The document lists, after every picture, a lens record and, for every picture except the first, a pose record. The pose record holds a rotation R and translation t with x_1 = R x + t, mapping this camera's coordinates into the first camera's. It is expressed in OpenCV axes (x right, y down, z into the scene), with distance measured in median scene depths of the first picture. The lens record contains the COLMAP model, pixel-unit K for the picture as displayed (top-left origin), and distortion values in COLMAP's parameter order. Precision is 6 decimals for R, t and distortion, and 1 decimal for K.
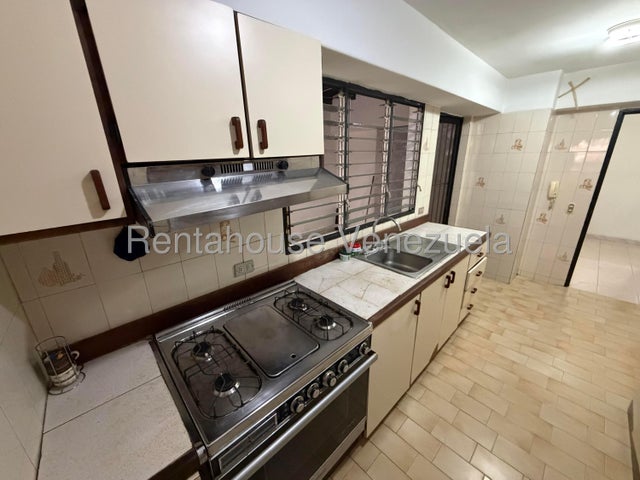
lens RADIAL K [[253.6, 0, 320.0], [0, 253.6, 240.0], [0, 0, 1]] dist [-0.000365, -0.000090]
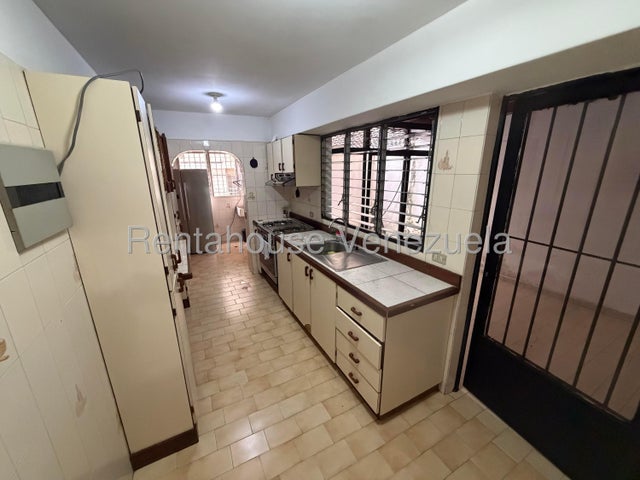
lens RADIAL K [[253.6, 0, 320.0], [0, 253.6, 240.0], [0, 0, 1]] dist [-0.000365, -0.000090]
pose [[-0.265132, 0.279459, -0.922826, 1.543455], [-0.290876, 0.889307, 0.352879, -0.428059], [0.919291, 0.361988, -0.154496, 1.134563]]
